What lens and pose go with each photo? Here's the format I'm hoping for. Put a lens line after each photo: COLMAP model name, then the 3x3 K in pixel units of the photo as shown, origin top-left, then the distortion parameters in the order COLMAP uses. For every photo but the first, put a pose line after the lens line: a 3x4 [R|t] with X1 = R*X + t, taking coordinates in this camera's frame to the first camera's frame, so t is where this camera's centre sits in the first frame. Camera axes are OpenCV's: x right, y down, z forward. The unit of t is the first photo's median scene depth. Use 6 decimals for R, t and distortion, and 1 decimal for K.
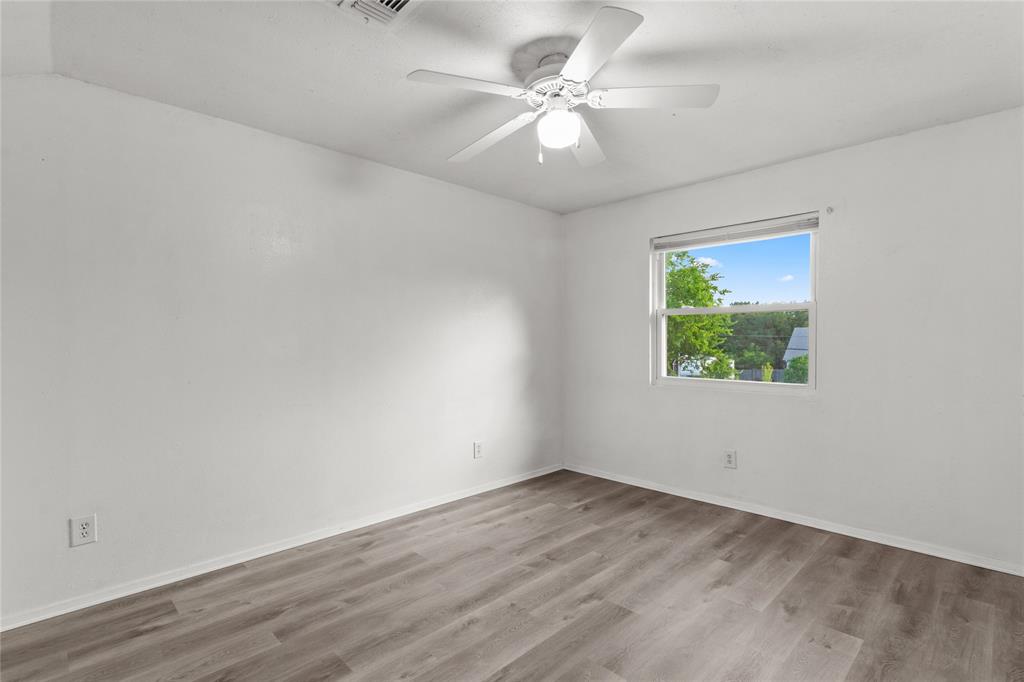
lens RADIAL K [[471.1, 0, 512.3], [0, 471.1, 335.1], [0, 0, 1]] dist [0.001658, 0.000614]
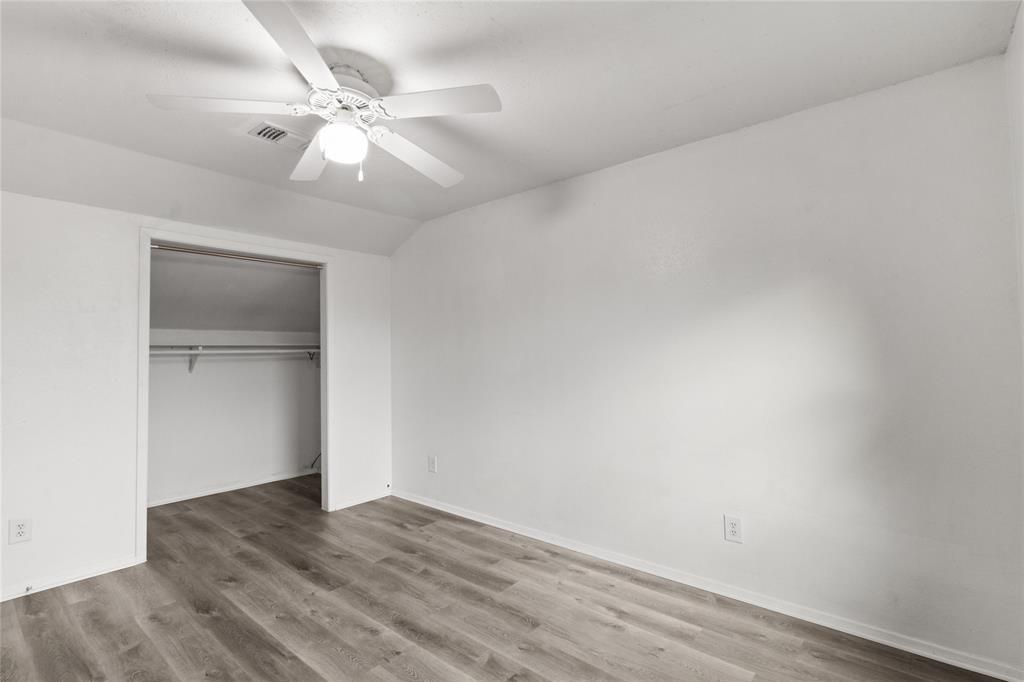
lens RADIAL K [[471.1, 0, 512.3], [0, 471.1, 335.1], [0, 0, 1]] dist [0.001658, 0.000614]
pose [[0.123443, -0.035615, -0.991712, 0.823108], [0.022524, 0.999199, -0.033080, -0.012568], [0.992096, -0.018254, 0.124146, 0.952689]]
